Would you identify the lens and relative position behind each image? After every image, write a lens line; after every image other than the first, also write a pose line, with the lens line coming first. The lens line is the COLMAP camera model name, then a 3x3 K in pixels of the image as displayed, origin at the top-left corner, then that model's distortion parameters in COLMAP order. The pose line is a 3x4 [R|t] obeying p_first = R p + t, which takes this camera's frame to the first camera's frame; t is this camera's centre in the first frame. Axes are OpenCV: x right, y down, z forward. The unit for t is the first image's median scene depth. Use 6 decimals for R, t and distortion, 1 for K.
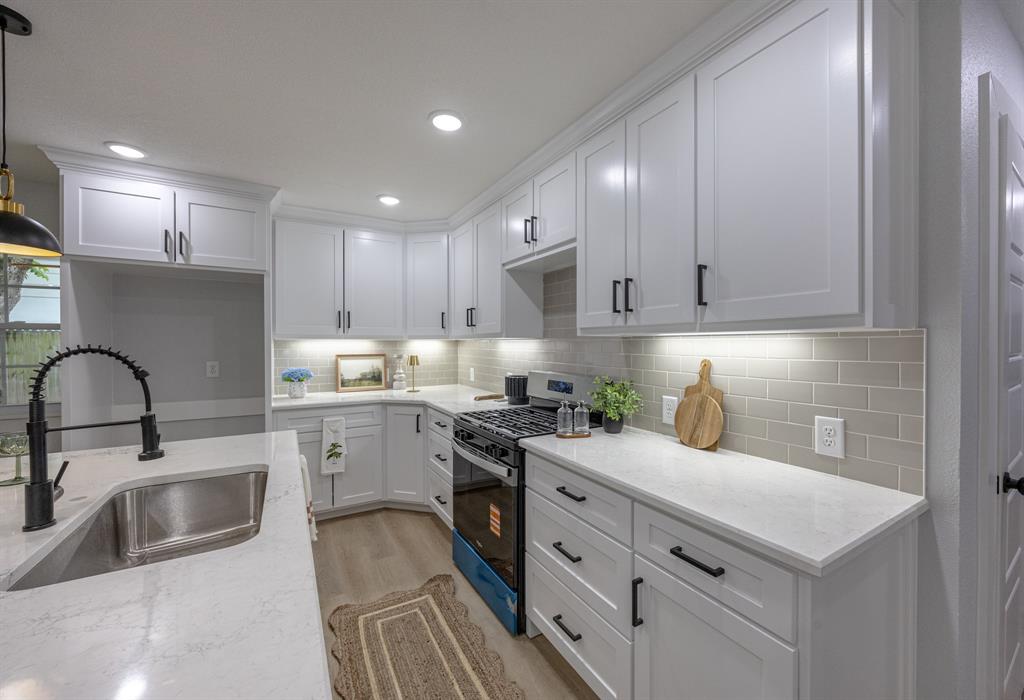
lens RADIAL K [[399.6, 0, 526.8], [0, 399.6, 344.3], [0, 0, 1]] dist [-0.000612, -0.000222]
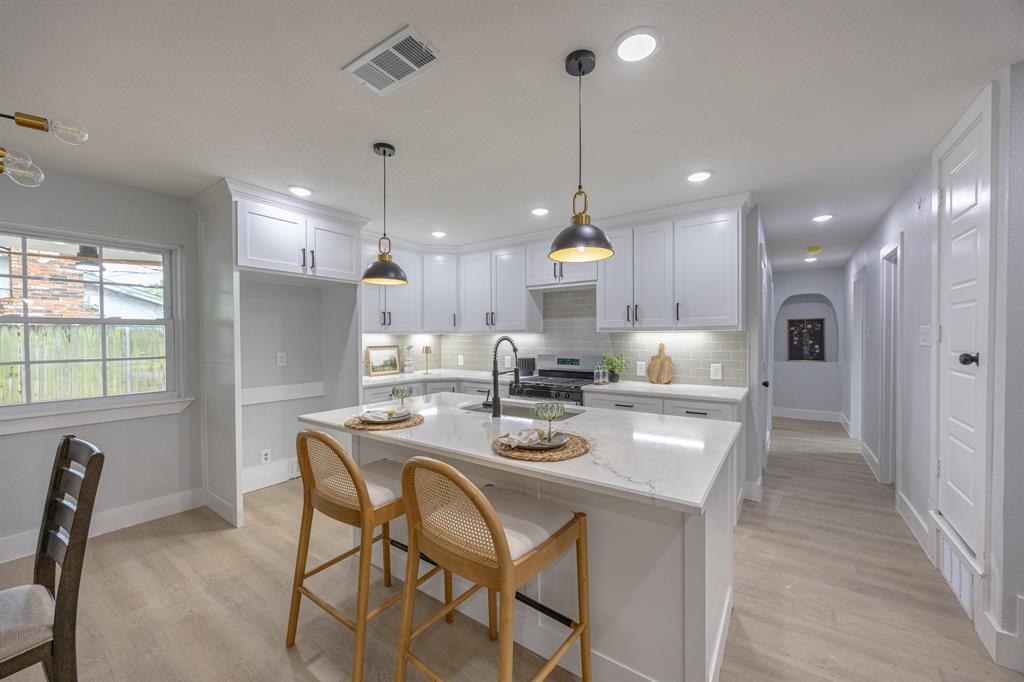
lens RADIAL K [[388.6, 0, 512.0], [0, 388.6, 341.0], [0, 0, 1]] dist [0.001230, 0.000102]
pose [[0.913933, -0.007731, 0.405792, -0.744160], [0.005065, 0.999958, 0.007644, 0.003619], [-0.405834, -0.004930, 0.913934, -0.384239]]
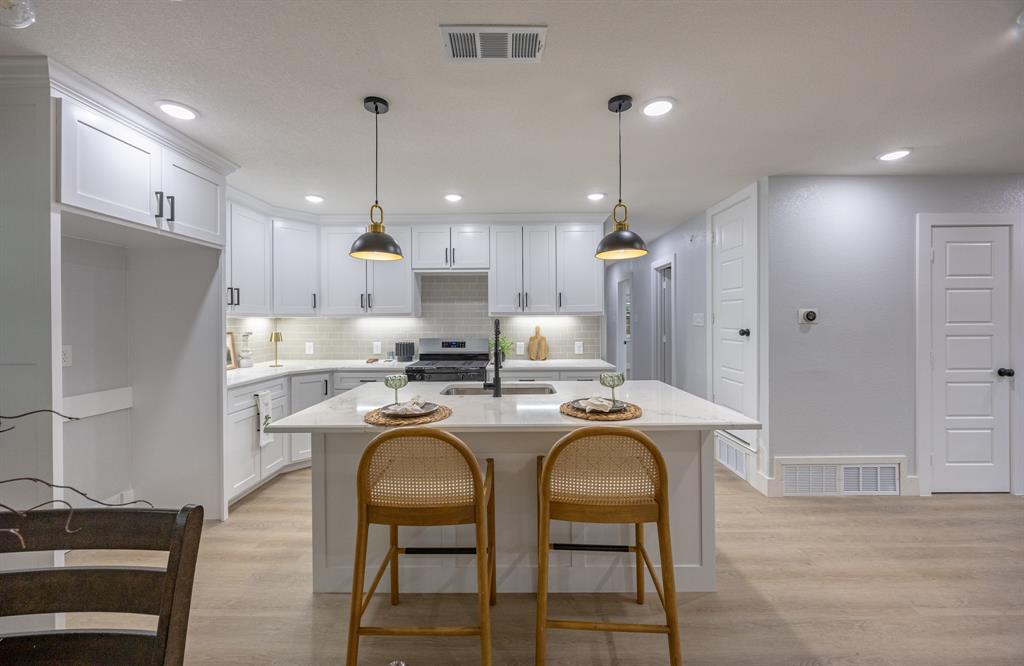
lens RADIAL K [[390.5, 0, 511.8], [0, 390.5, 320.3], [0, 0, 1]] dist [-0.001012, 0.000184]
pose [[0.520790, -0.001468, 0.853684, -1.147685], [0.006671, 0.999975, -0.002351, 0.003855], [-0.853659, 0.006920, 0.520786, -0.100816]]
